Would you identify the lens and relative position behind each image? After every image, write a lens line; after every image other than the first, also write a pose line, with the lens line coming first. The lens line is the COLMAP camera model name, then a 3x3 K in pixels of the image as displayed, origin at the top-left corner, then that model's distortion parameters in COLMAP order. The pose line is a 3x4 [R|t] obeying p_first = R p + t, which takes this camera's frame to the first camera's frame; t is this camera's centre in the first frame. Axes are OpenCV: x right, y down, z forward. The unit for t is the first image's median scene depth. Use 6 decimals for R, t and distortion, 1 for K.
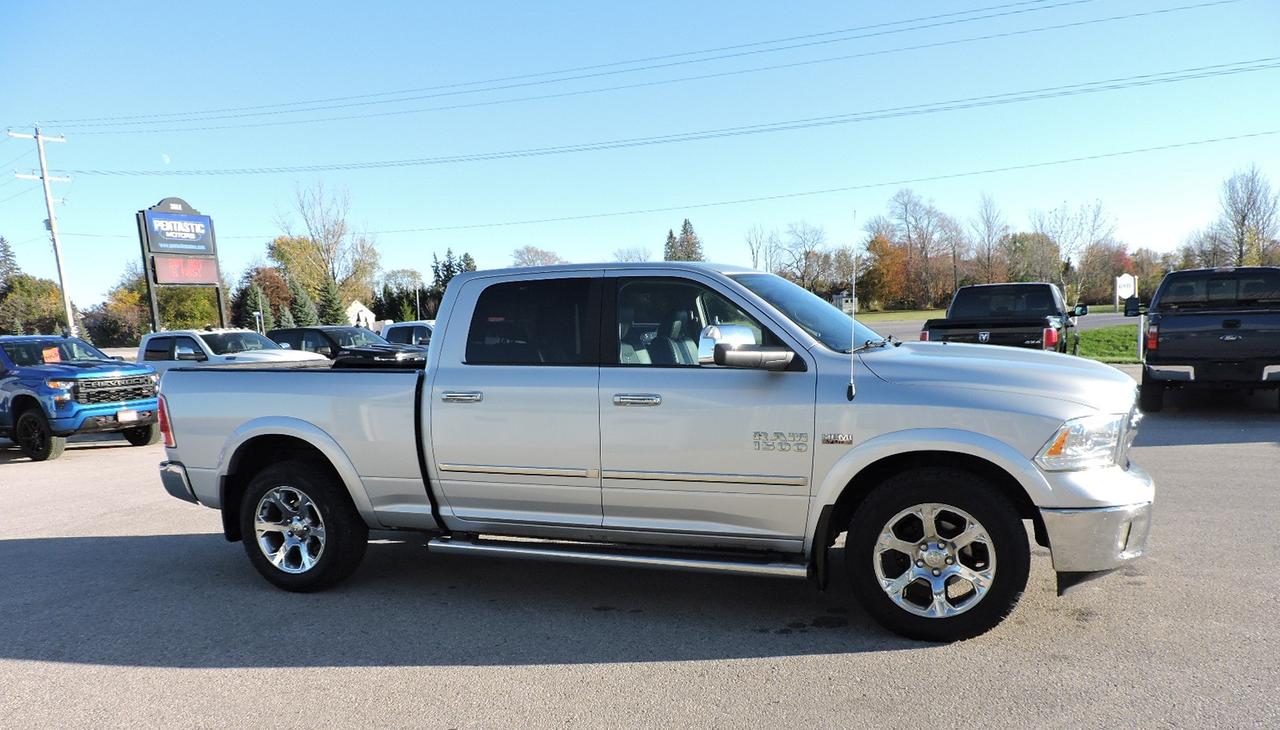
lens RADIAL K [[935.5, 0, 616.7], [0, 935.5, 371.2], [0, 0, 1]] dist [-0.018299, 0.011232]
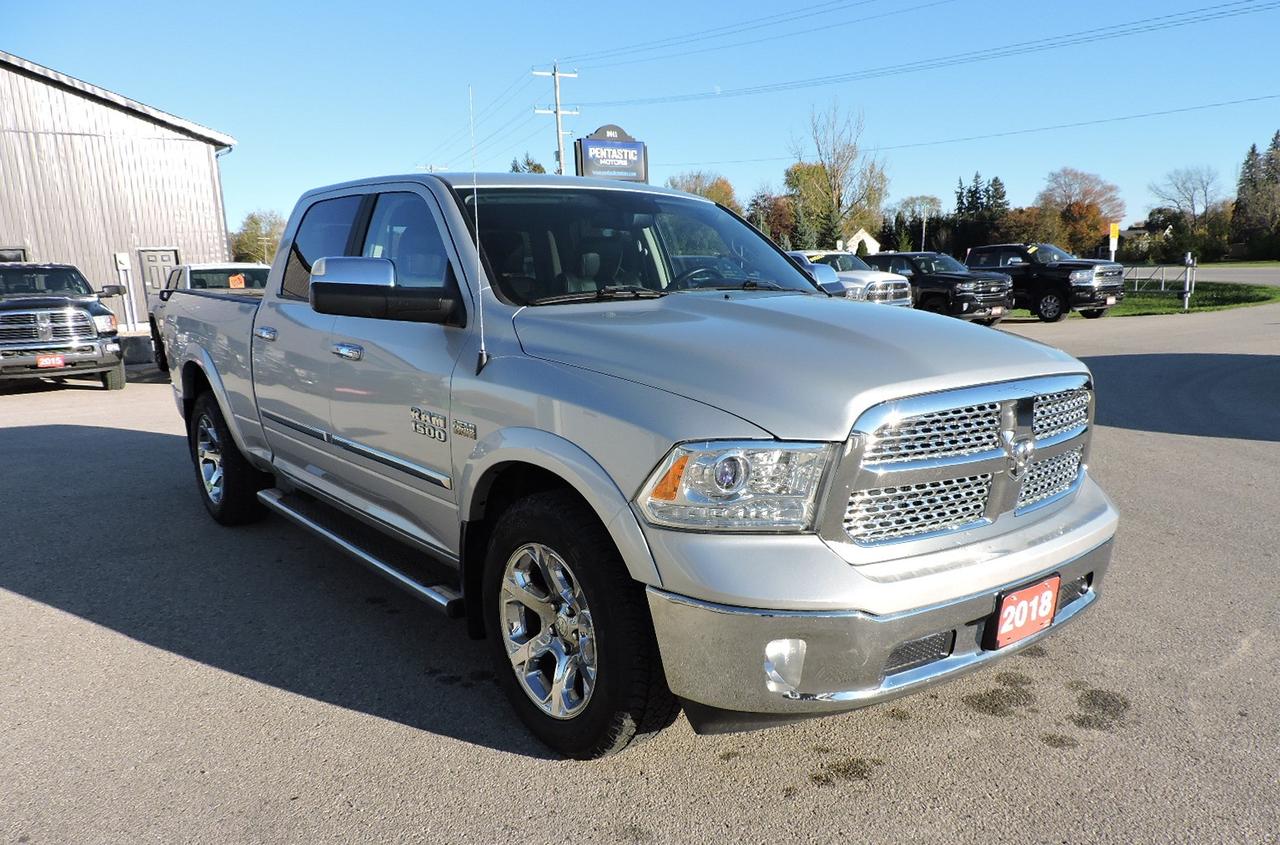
lens RADIAL K [[968.7, 0, 639.5], [0, 968.7, 416.1], [0, 0, 1]] dist [-0.023438, 0.005756]
pose [[0.872532, 0.100339, -0.478141, 0.522448], [-0.044666, 0.990967, 0.126448, -0.025188], [0.486510, -0.088973, 0.869133, 0.339432]]
